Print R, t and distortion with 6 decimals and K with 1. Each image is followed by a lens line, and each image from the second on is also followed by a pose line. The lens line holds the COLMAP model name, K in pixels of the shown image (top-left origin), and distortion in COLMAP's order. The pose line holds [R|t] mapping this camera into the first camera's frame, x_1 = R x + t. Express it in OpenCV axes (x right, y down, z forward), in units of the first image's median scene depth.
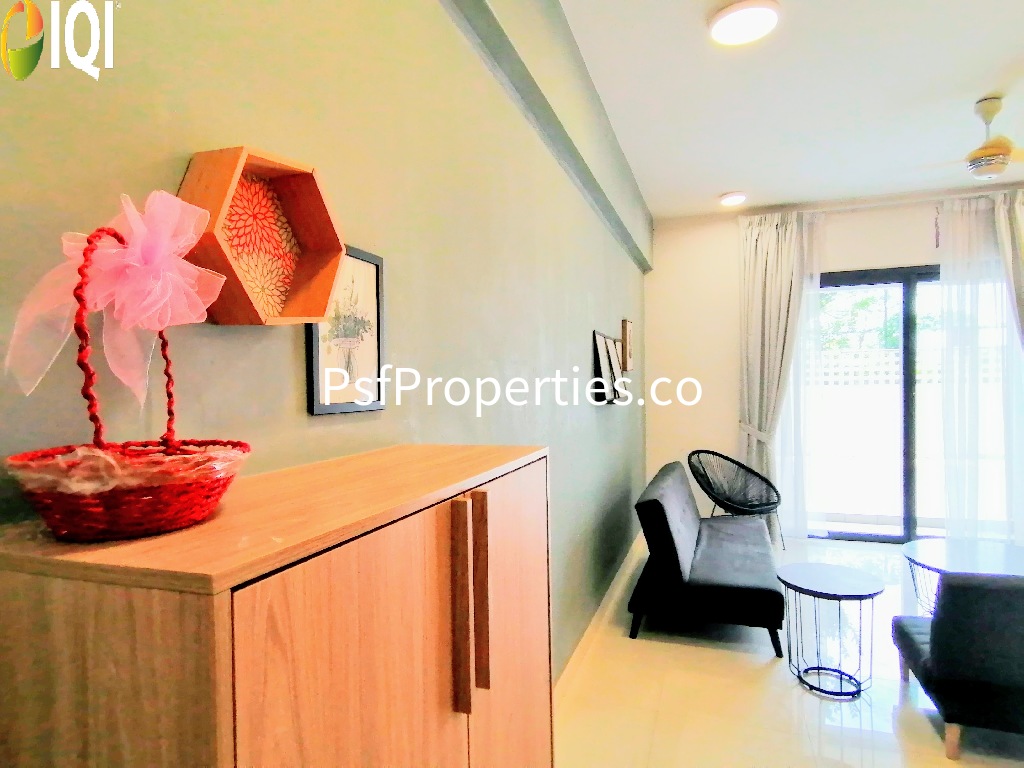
lens RADIAL K [[586.9, 0, 512.9], [0, 586.9, 389.5], [0, 0, 1]] dist [0.006717, -0.006475]
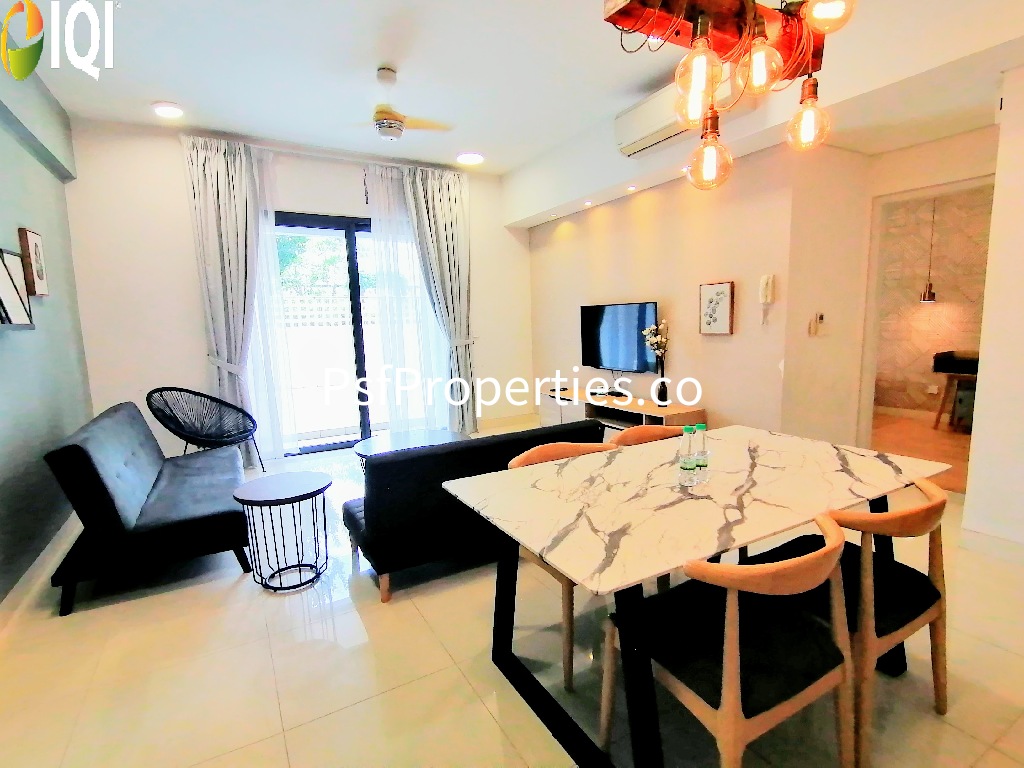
lens RADIAL K [[512.2, 0, 510.0], [0, 512.2, 385.4], [0, 0, 1]] dist [-0.005687, -0.004217]
pose [[0.659090, -0.104198, 0.744811, 0.089038], [0.036091, 0.993597, 0.107065, 0.036640], [-0.751197, -0.043685, 0.658630, 0.057799]]
